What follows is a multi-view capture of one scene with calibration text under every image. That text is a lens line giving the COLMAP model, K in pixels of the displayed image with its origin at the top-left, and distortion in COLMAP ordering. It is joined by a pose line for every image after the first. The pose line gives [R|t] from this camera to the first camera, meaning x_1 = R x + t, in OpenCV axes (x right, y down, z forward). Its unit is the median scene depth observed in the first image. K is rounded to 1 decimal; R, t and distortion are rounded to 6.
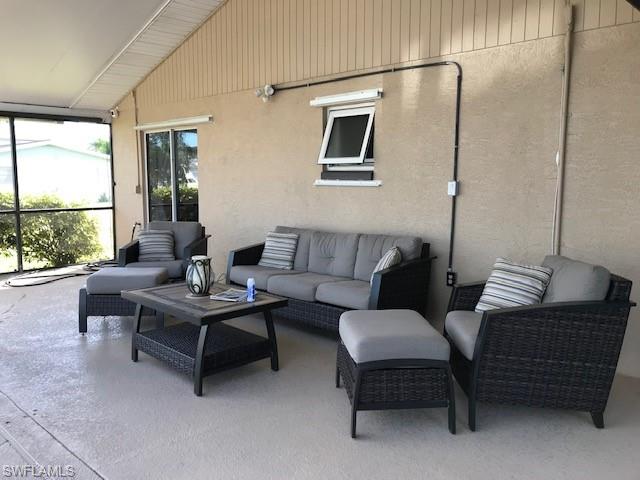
lens RADIAL K [[521.1, 0, 317.4], [0, 521.1, 240.5], [0, 0, 1]] dist [0.004520, 0.007502]
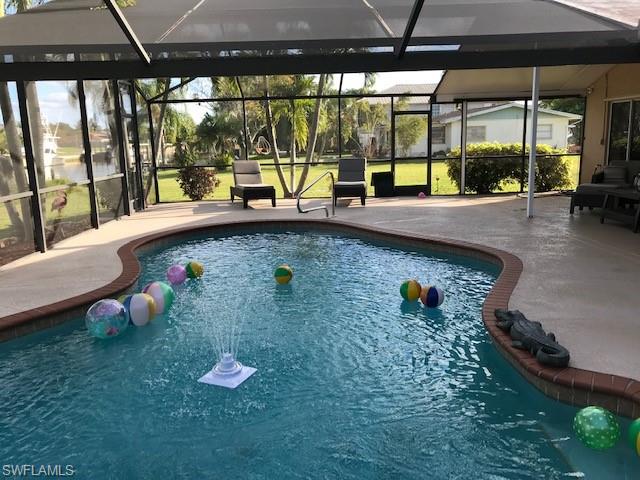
lens RADIAL K [[521.1, 0, 316.0], [0, 521.1, 236.3], [0, 0, 1]] dist [0.004520, 0.007502]
pose [[0.701088, 0.108458, -0.704778, 0.165582], [-0.055140, 0.993652, 0.098061, 0.069742], [0.710940, -0.029888, 0.702618, -0.642831]]
